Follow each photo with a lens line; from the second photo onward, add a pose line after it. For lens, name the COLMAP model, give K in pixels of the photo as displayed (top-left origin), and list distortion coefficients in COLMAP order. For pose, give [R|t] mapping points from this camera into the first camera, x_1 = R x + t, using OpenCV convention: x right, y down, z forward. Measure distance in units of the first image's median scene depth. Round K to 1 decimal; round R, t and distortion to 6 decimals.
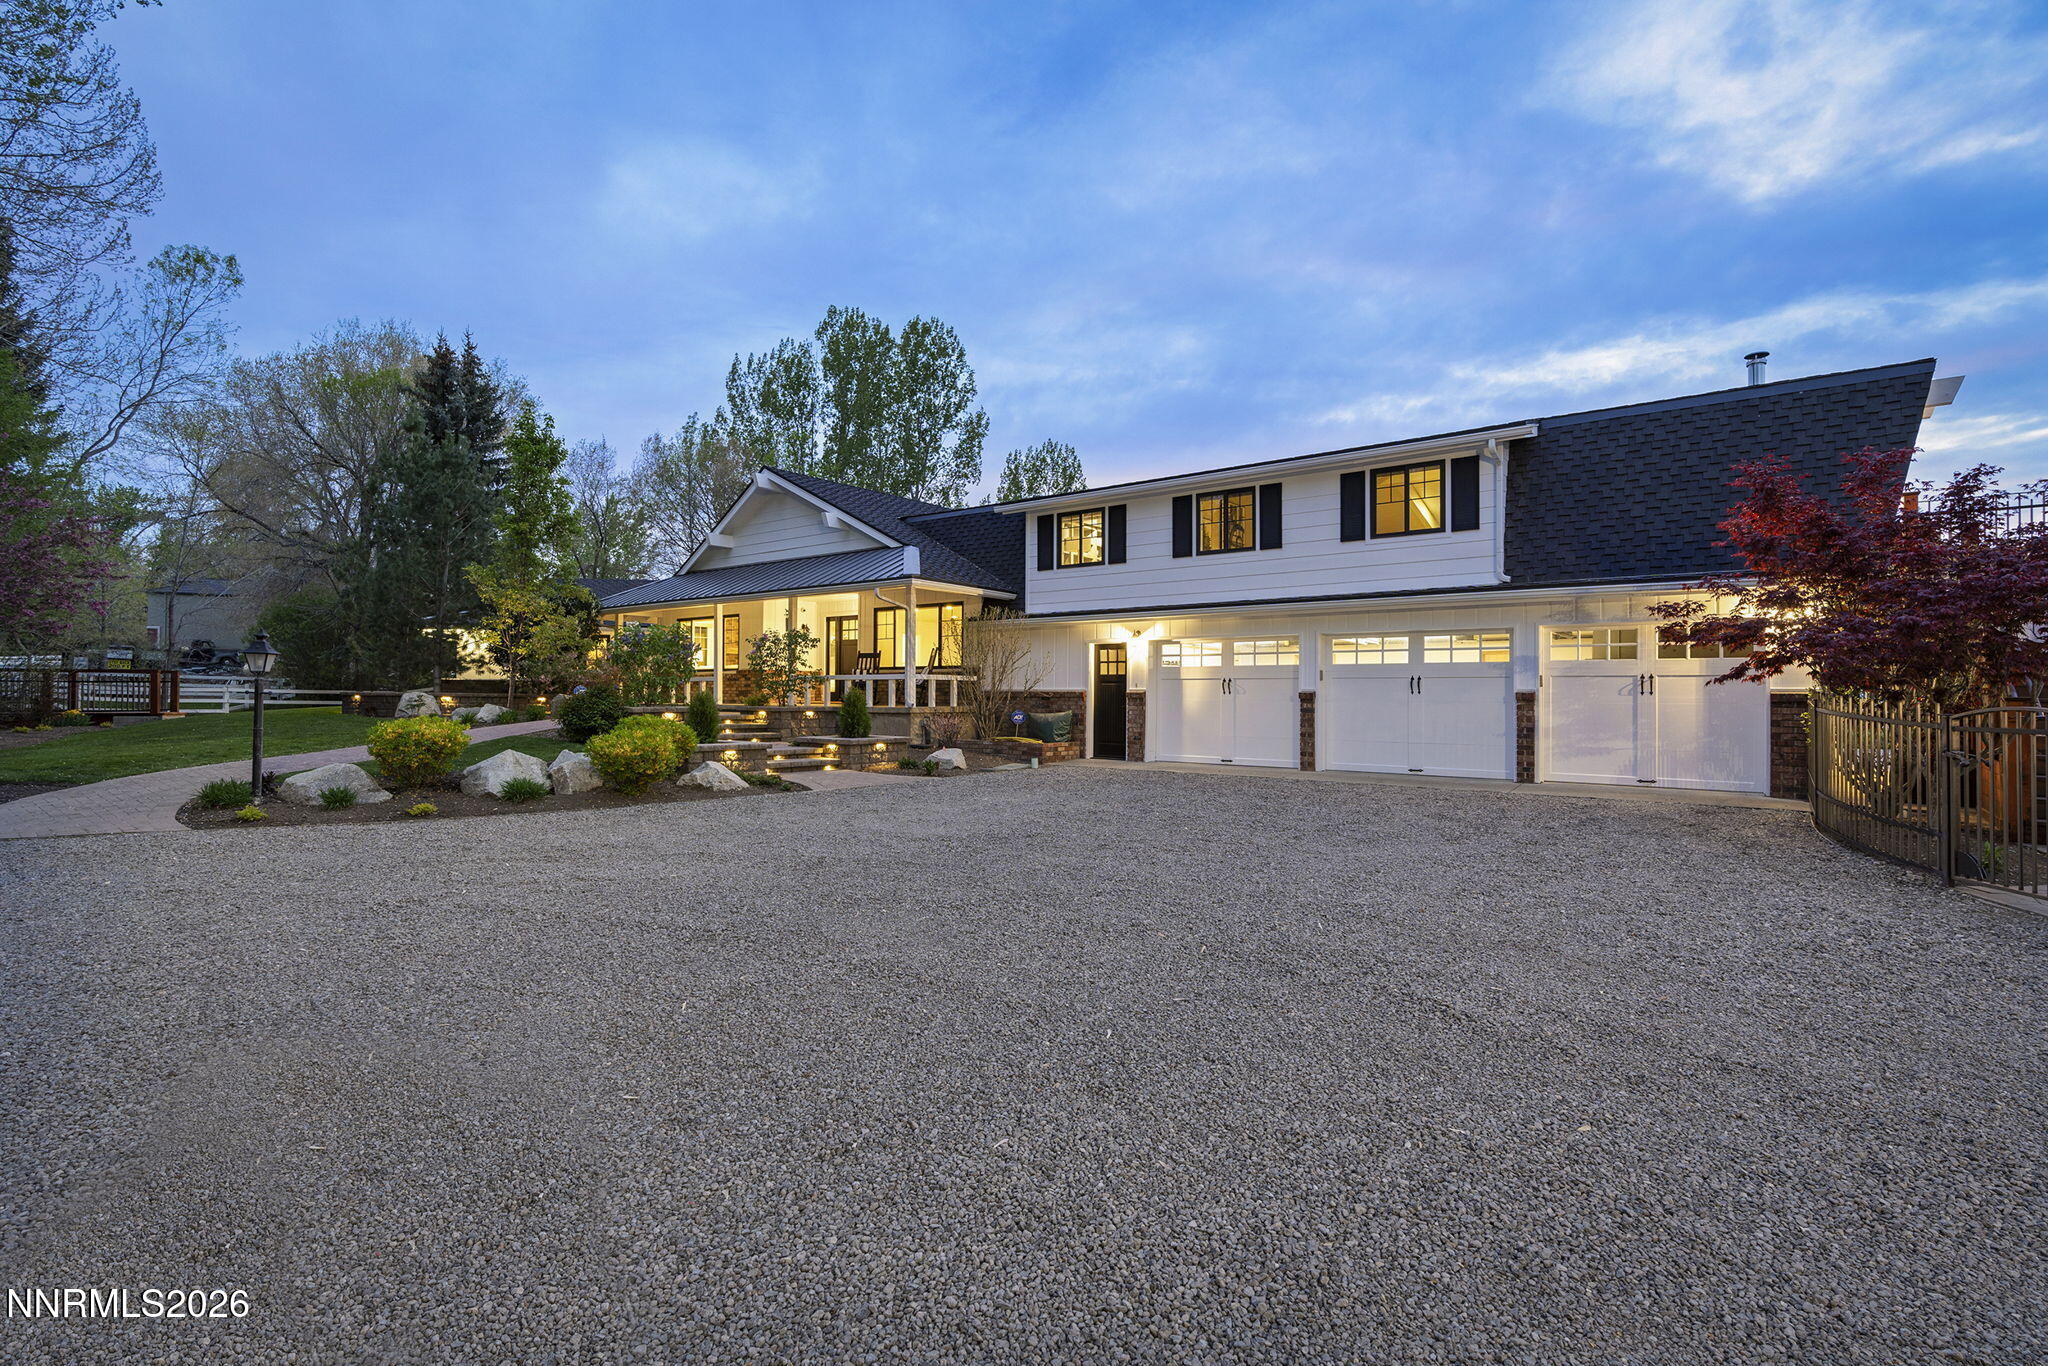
lens RADIAL K [[911.1, 0, 1024.0], [0, 911.1, 683.0], [0, 0, 1]] dist [-0.002728, -0.000157]
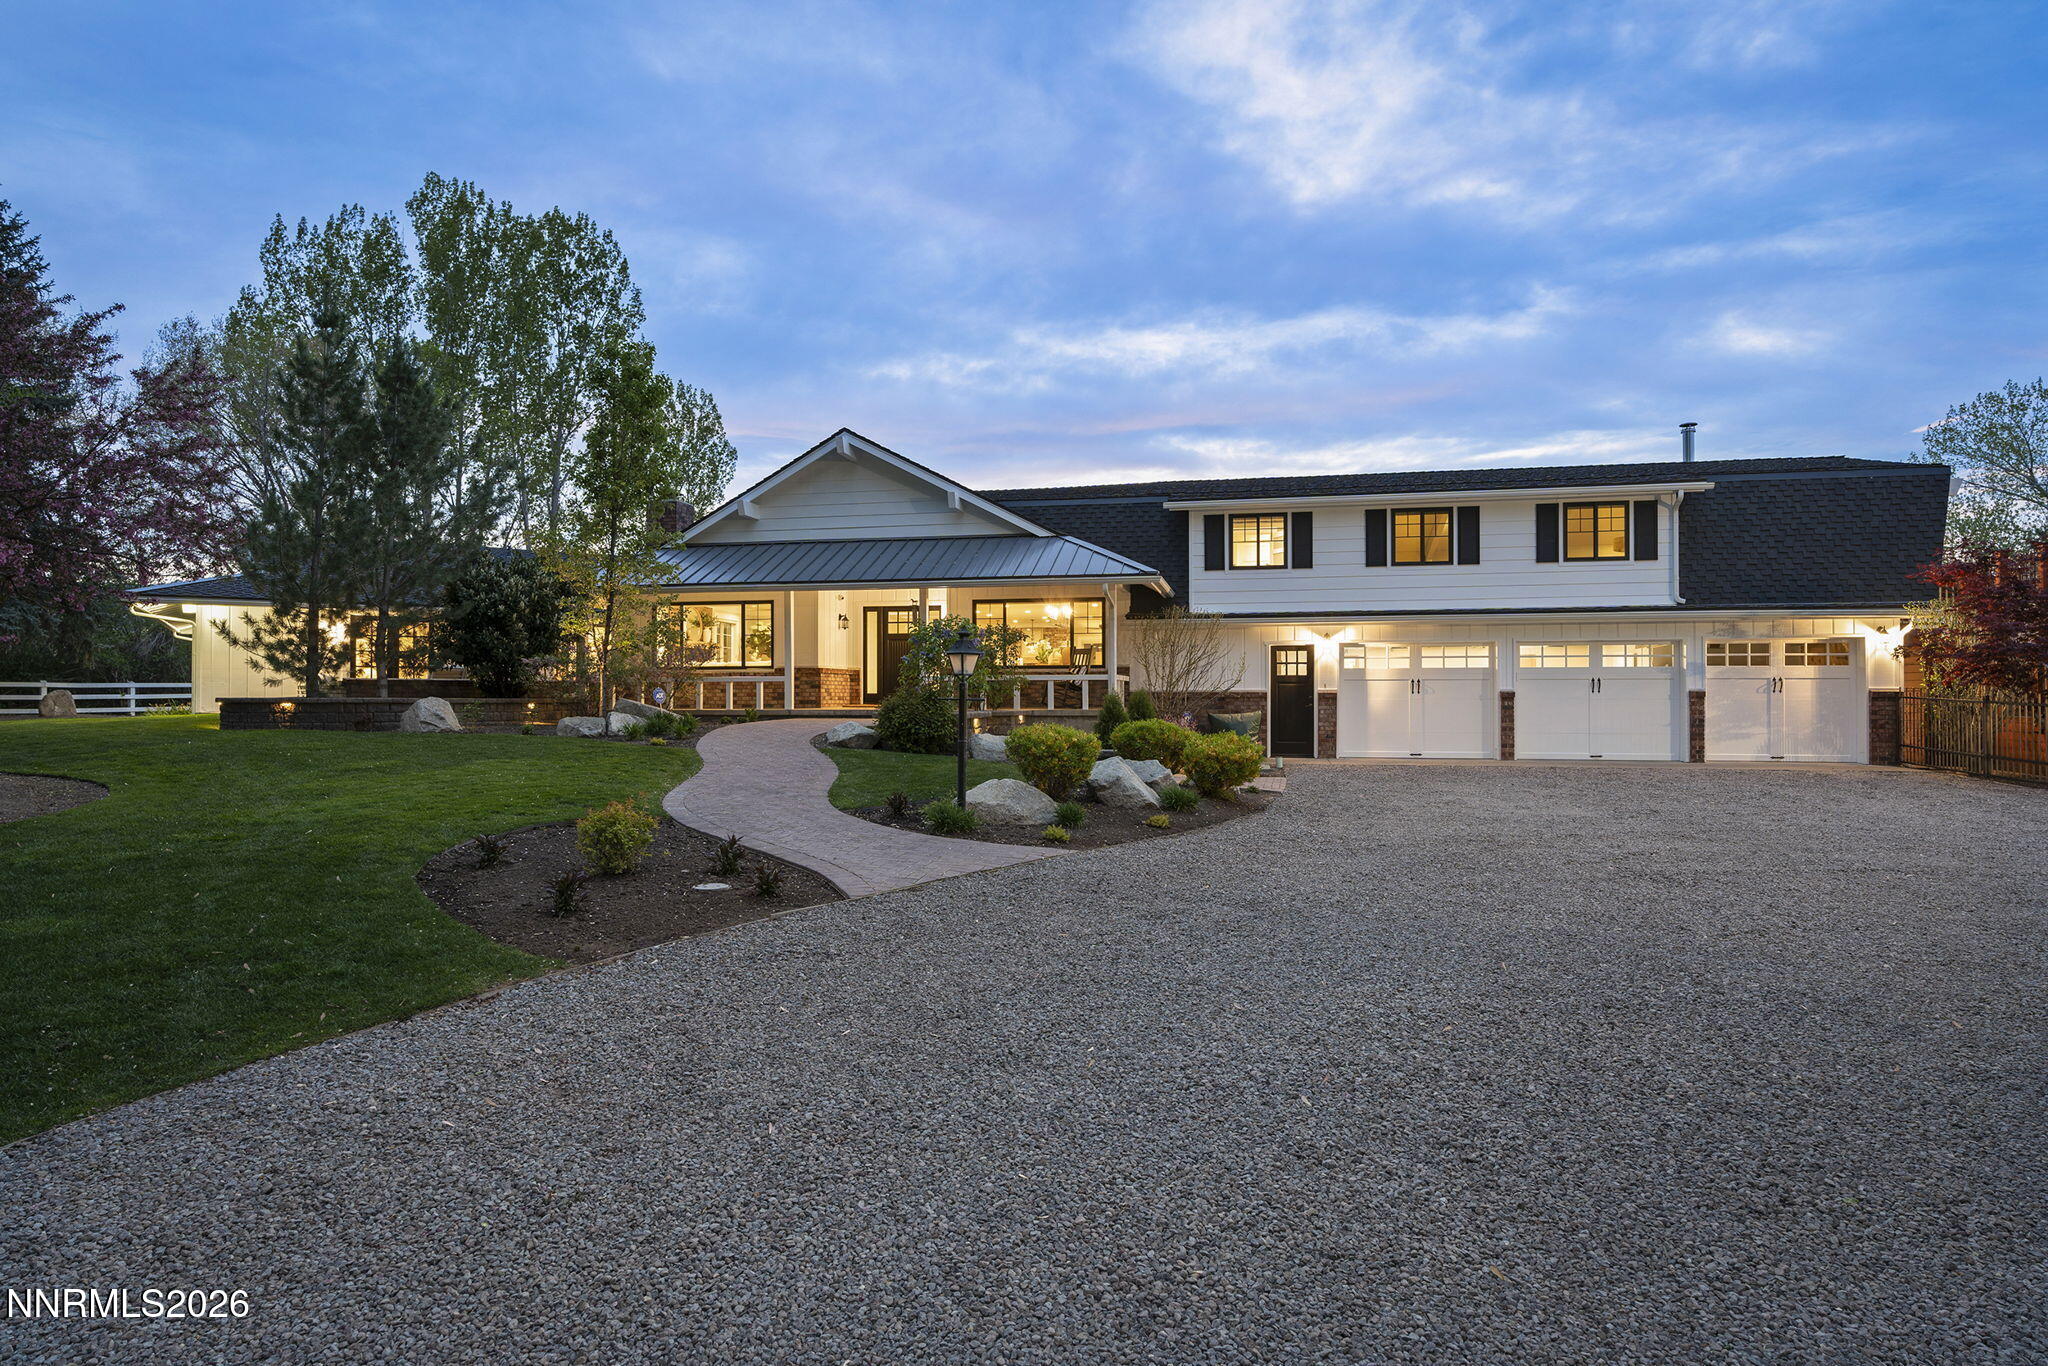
lens RADIAL K [[1118.2, 0, 1024.0], [0, 1118.2, 683.0], [0, 0, 1]] dist [-0.002618, 0.000012]
pose [[0.913469, 0.005447, 0.406871, -0.756770], [-0.002346, 0.999964, -0.008120, 0.011170], [-0.406901, 0.006463, 0.913449, -0.032650]]
